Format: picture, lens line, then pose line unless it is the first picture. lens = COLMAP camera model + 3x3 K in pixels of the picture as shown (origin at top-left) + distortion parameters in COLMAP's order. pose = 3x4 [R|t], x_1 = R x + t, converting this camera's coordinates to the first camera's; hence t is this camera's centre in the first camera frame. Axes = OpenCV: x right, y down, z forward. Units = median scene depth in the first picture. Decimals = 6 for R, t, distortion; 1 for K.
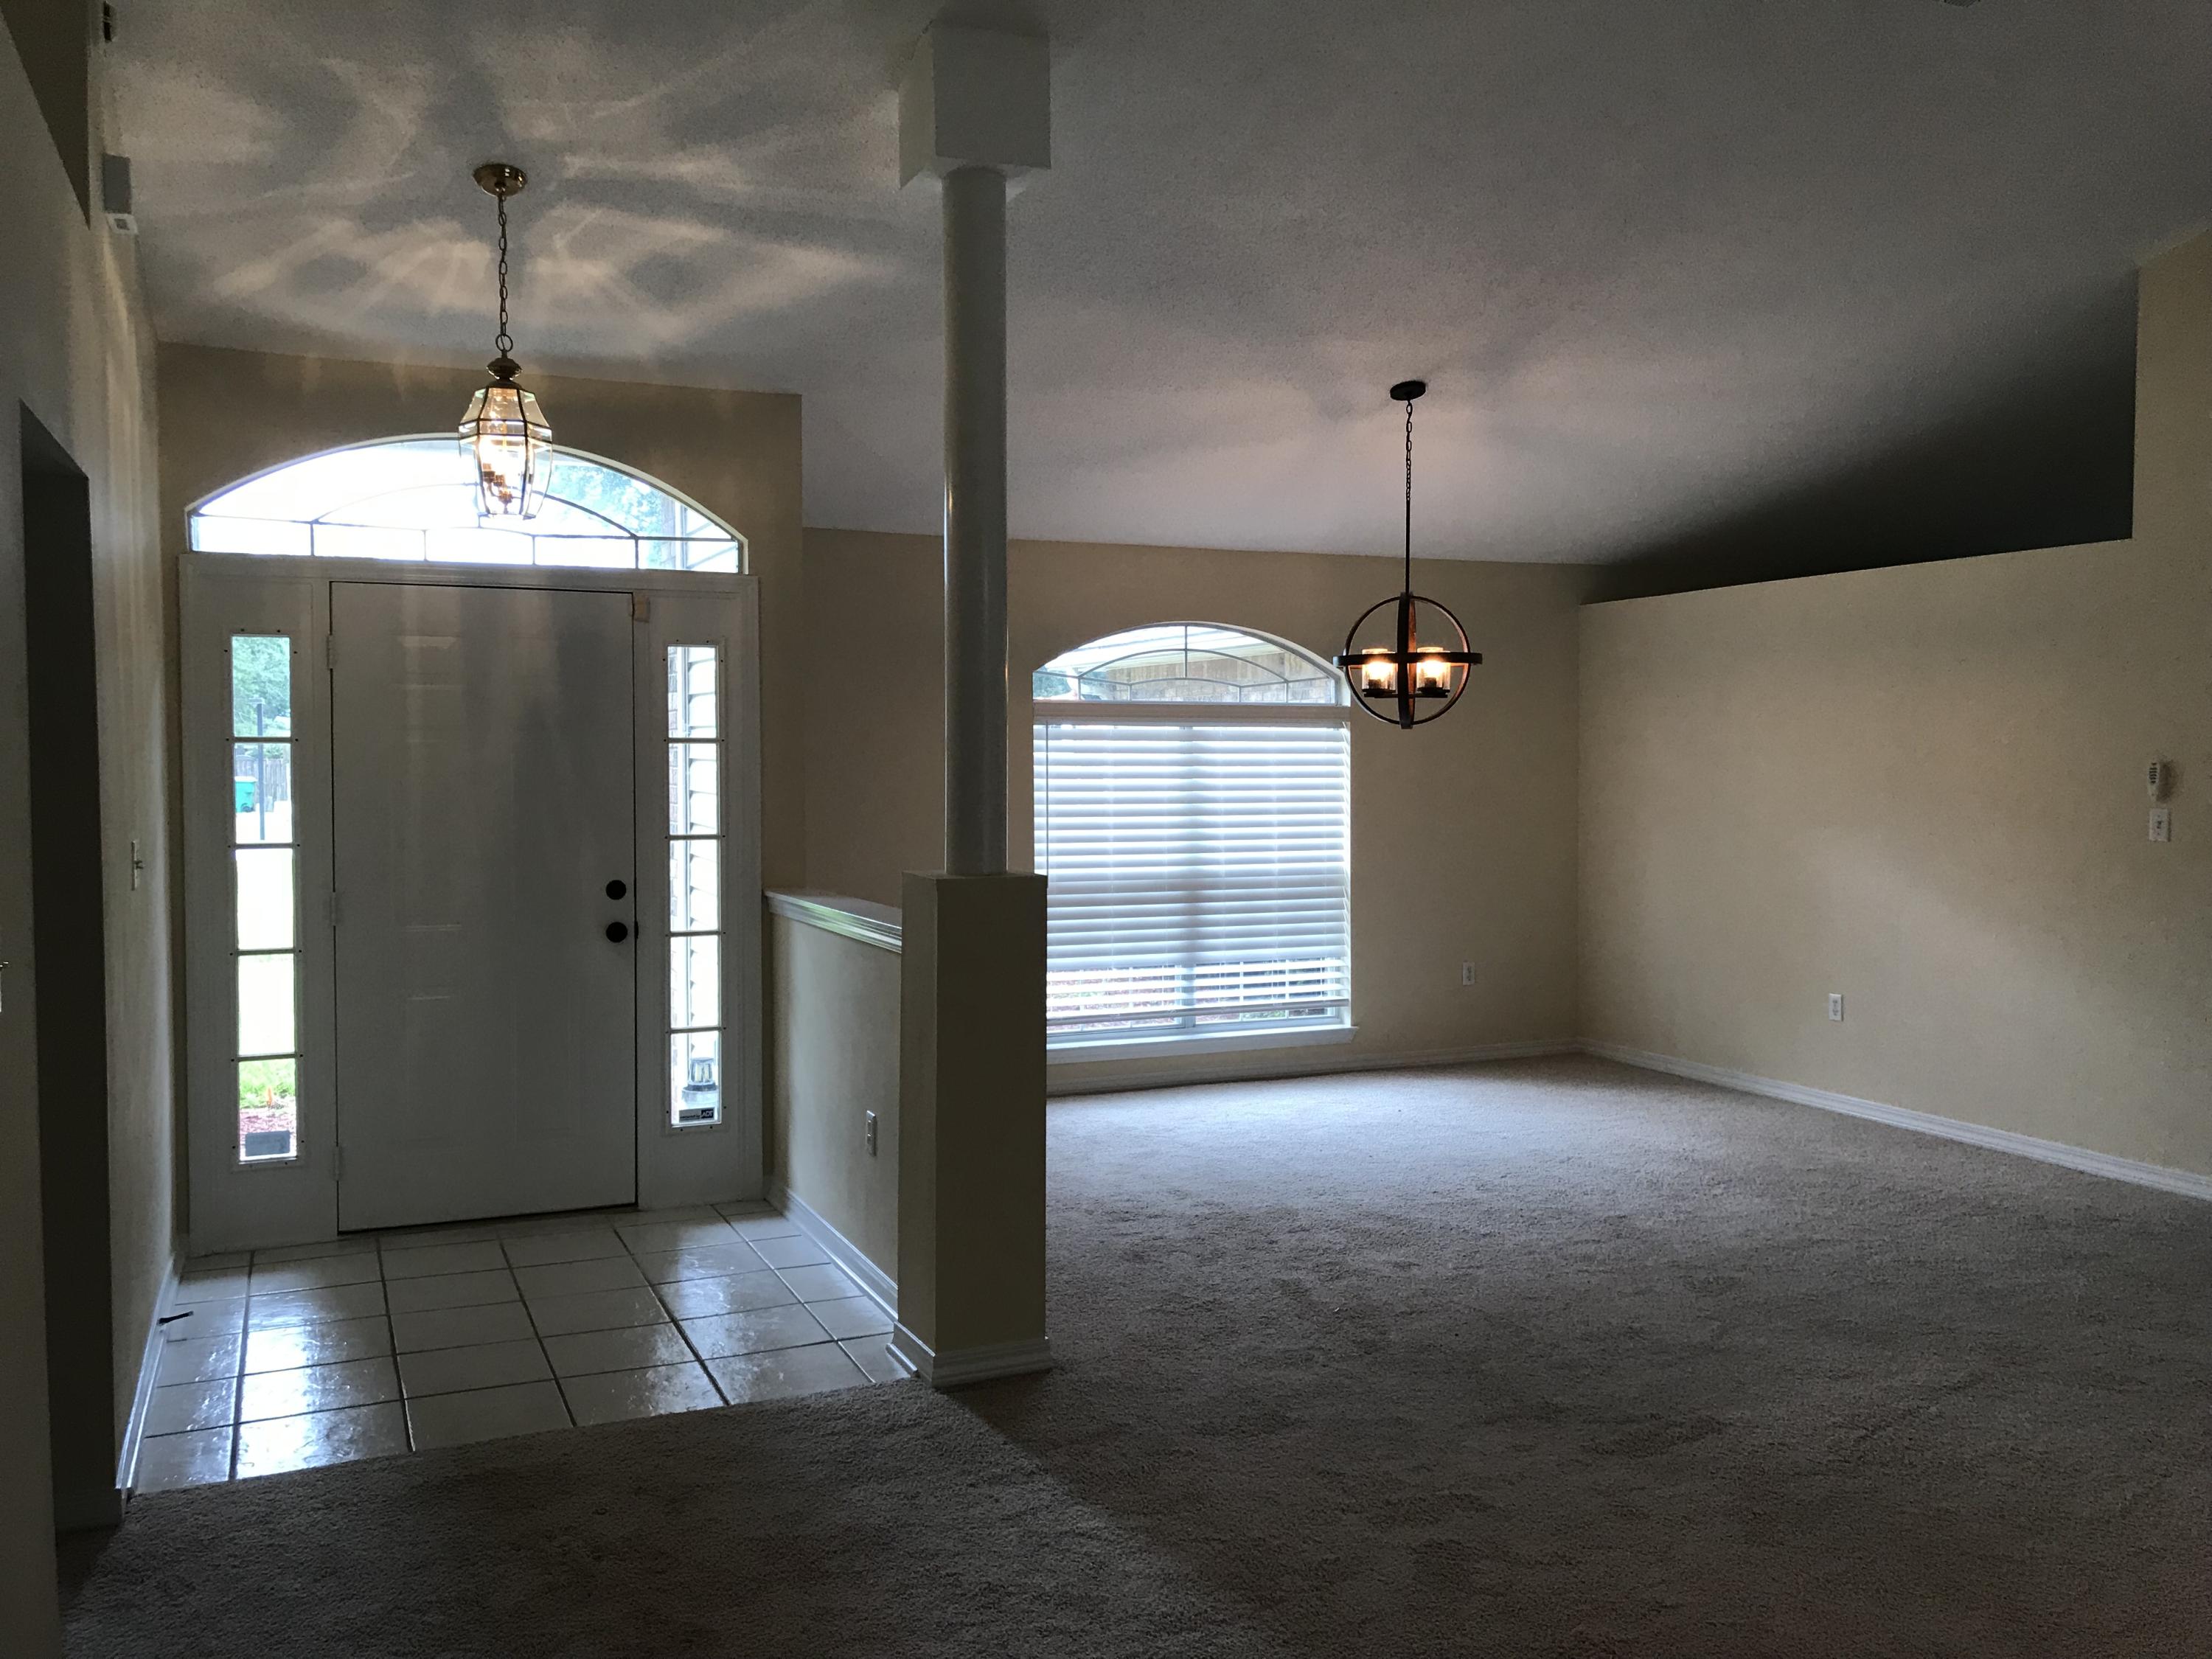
lens RADIAL K [[1855.3, 0, 1106.3], [0, 1855.3, 828.4], [0, 0, 1]] dist [0.015155, 0.007754]
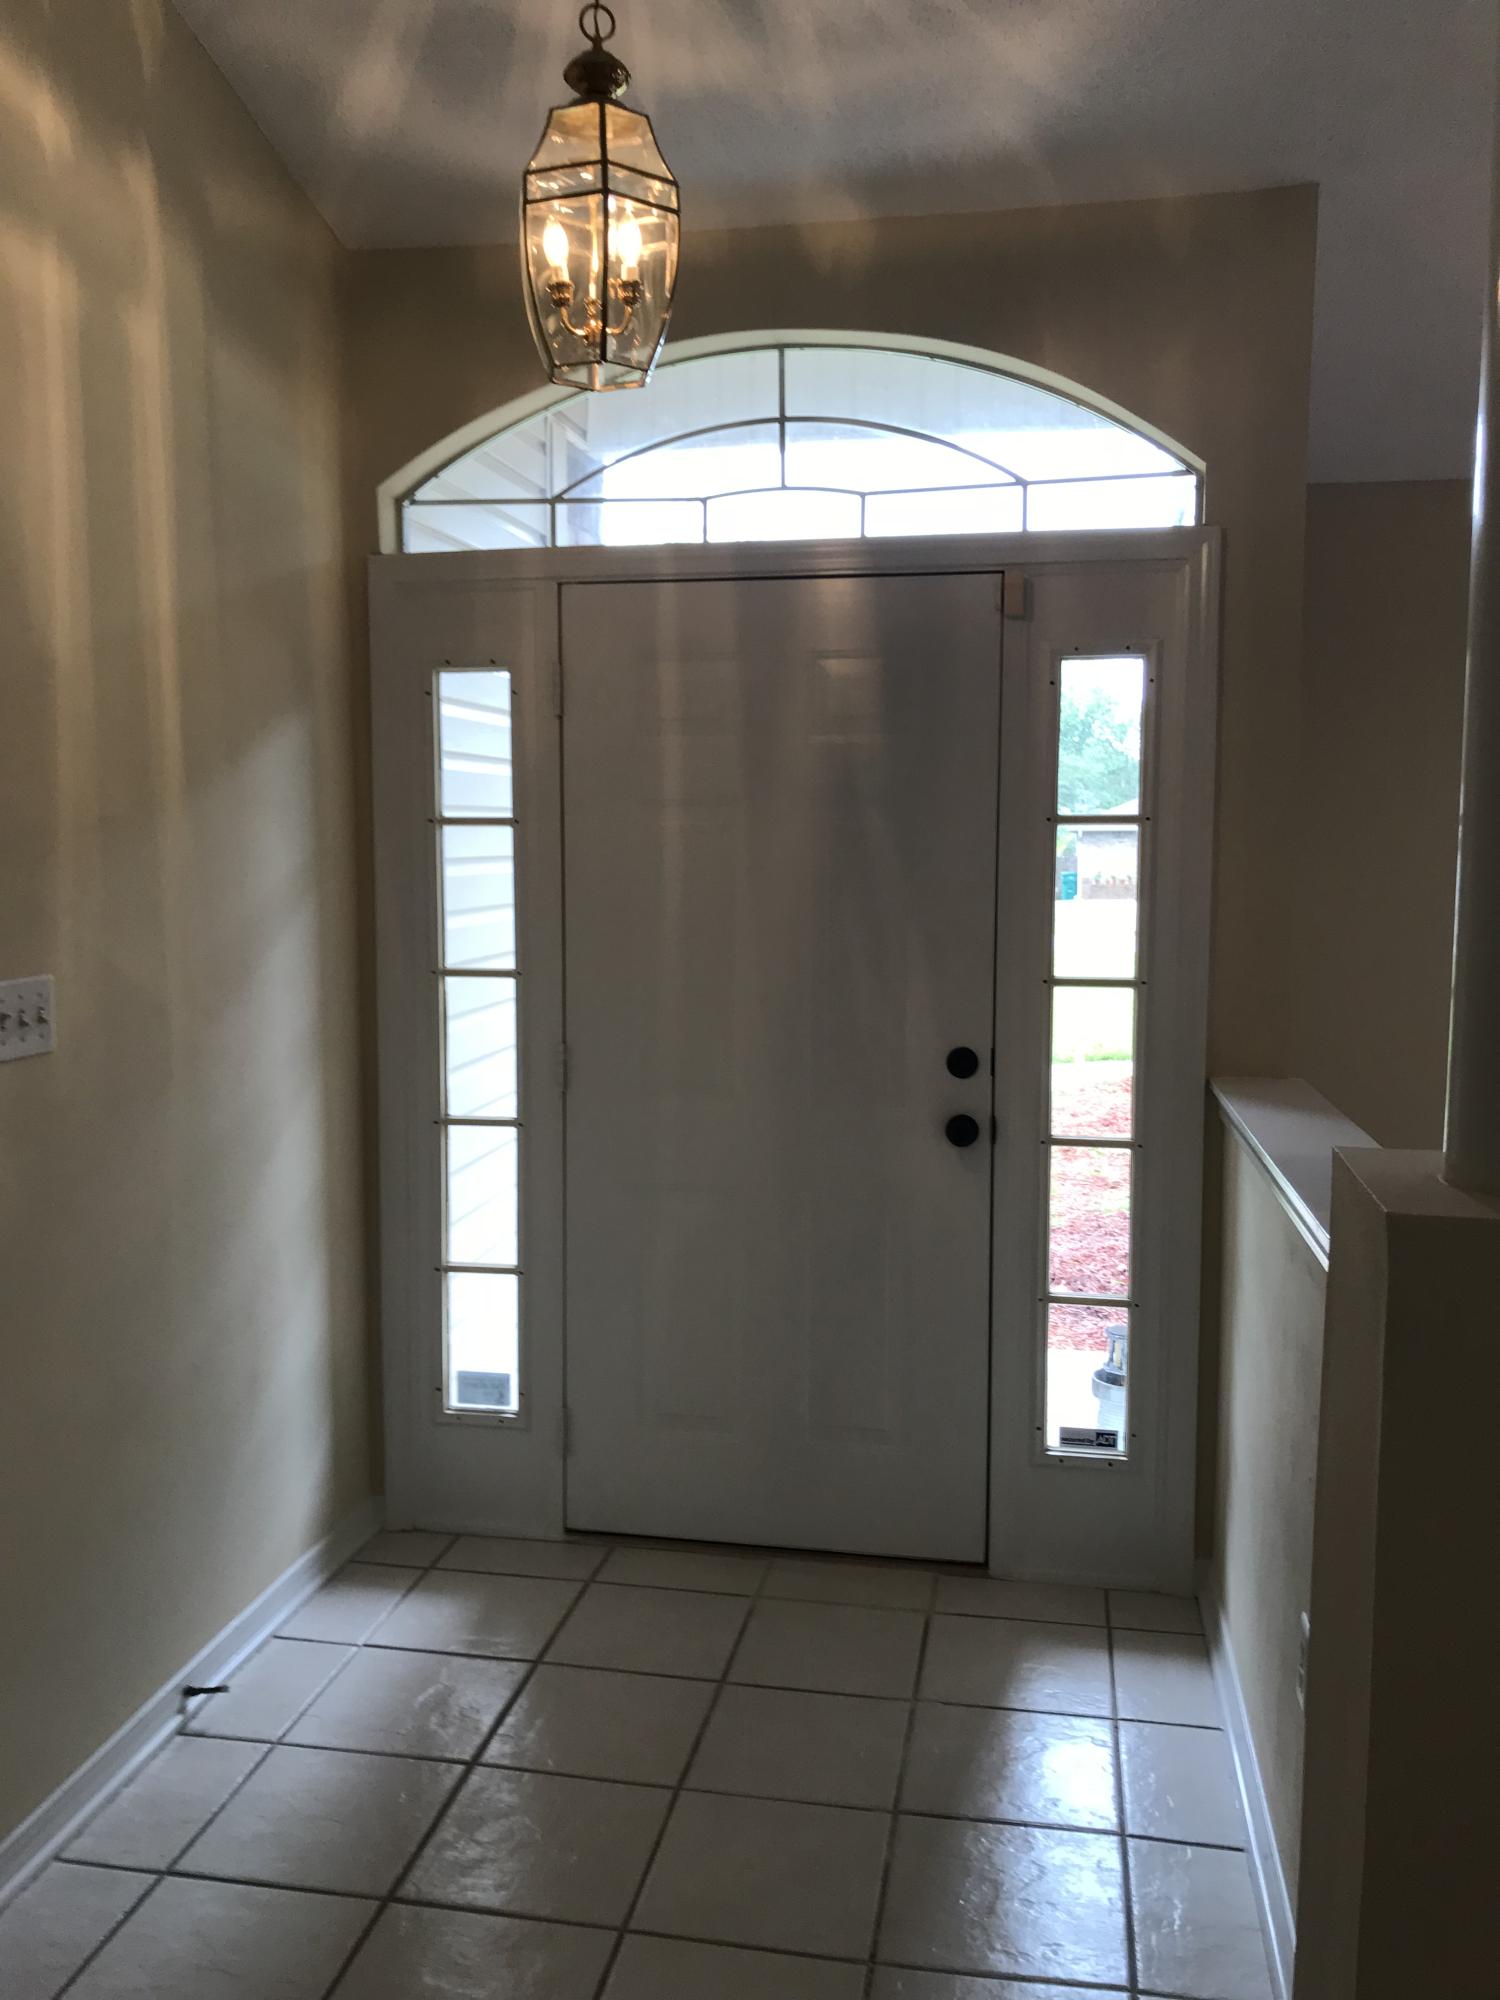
lens RADIAL K [[1677.5, 0, 750.5], [0, 1677.5, 995.3], [0, 0, 1]] dist [0.015155, 0.007754]
pose [[0.829512, 0.048460, -0.556382, -0.014450], [-0.025549, 0.998478, 0.048875, -0.014500], [0.557904, -0.026327, 0.829488, 0.503233]]
